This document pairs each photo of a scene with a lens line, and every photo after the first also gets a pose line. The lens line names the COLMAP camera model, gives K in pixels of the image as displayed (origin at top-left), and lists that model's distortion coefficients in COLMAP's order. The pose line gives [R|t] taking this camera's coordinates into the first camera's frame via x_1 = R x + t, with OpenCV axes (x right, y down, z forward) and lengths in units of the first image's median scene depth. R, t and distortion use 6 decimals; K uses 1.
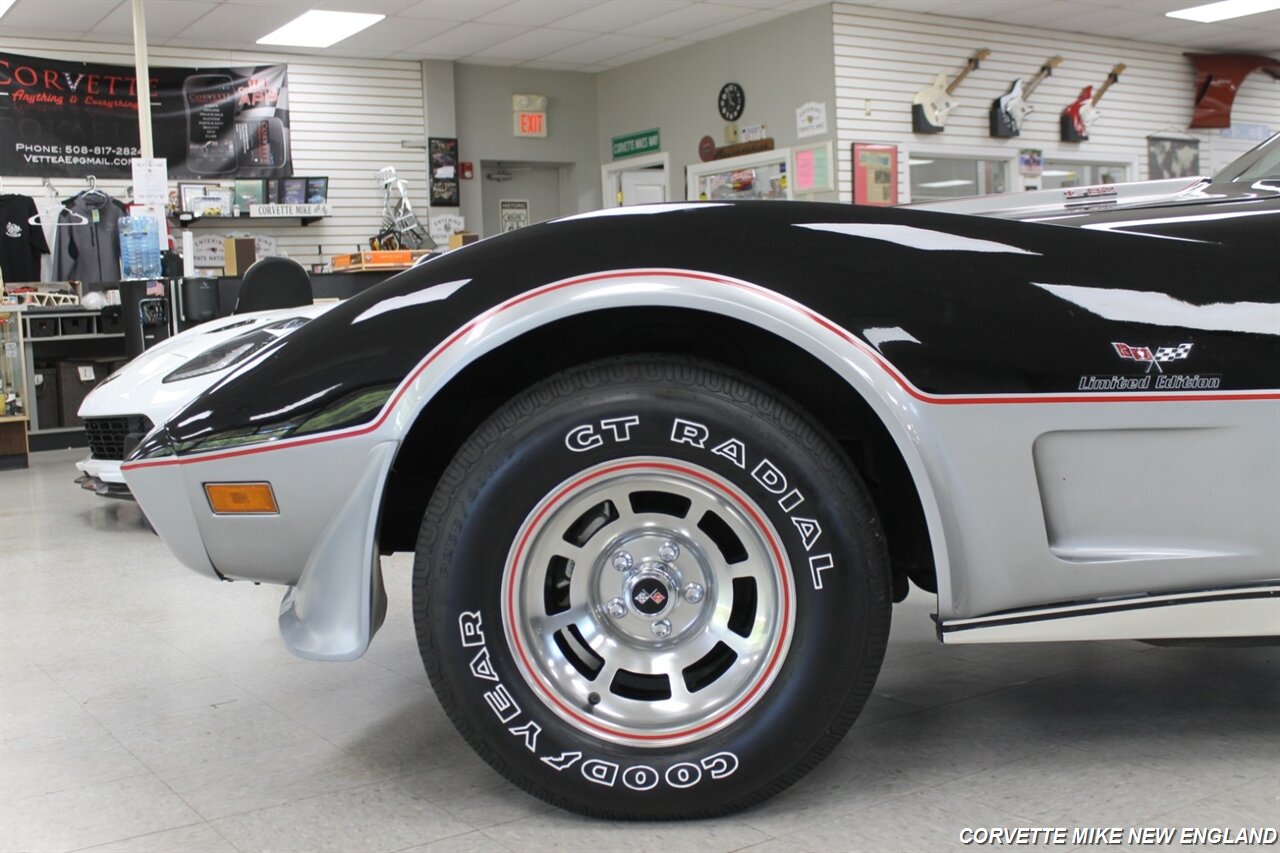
lens RADIAL K [[1444.8, 0, 637.3], [0, 1444.8, 440.2], [0, 0, 1]] dist [-0.070739, 0.000000]
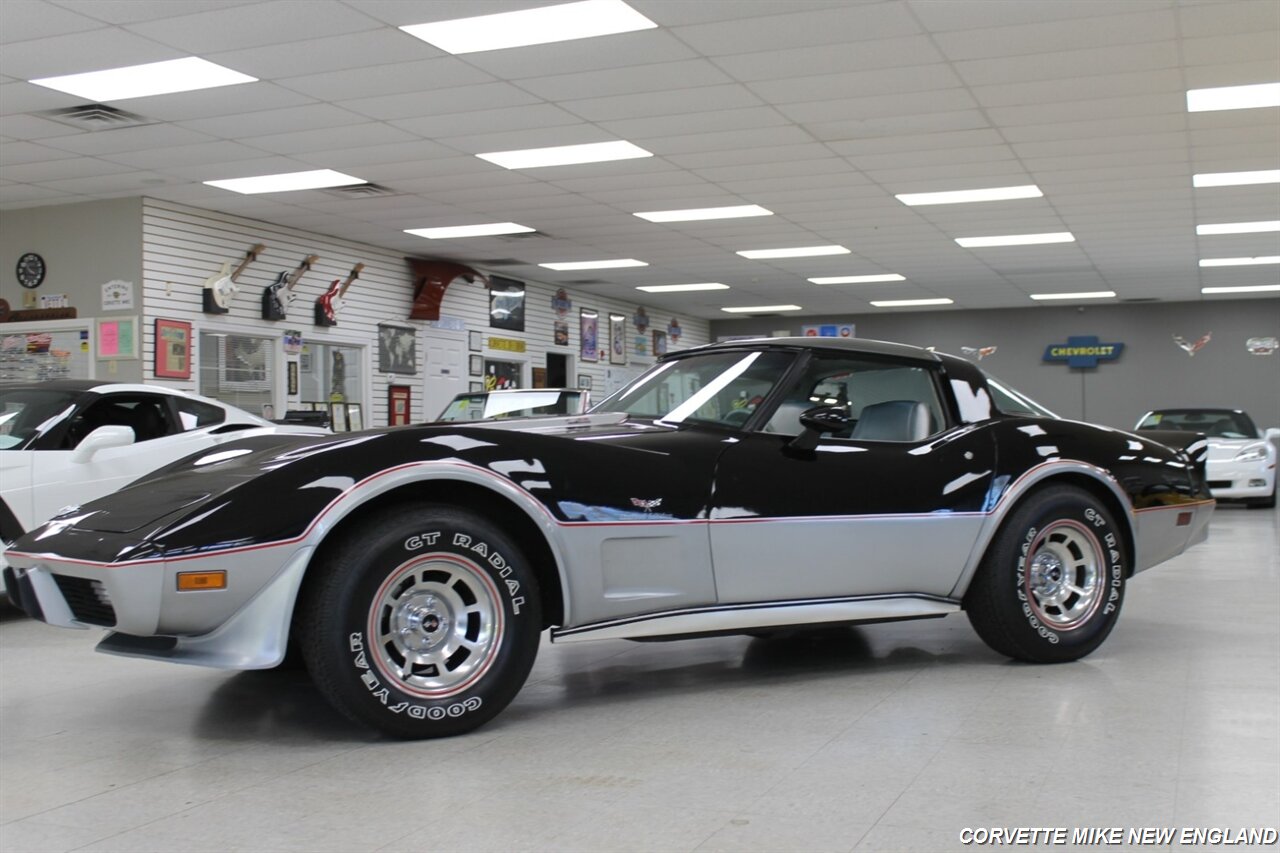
lens RADIAL K [[1510.9, 0, 654.8], [0, 1510.9, 450.1], [0, 0, 1]] dist [-0.063560, 0.000000]
pose [[0.823783, 0.026249, 0.566298, -0.824894], [0.028610, 0.995730, -0.087773, 0.054821], [-0.566184, 0.088508, 0.819514, -0.806119]]
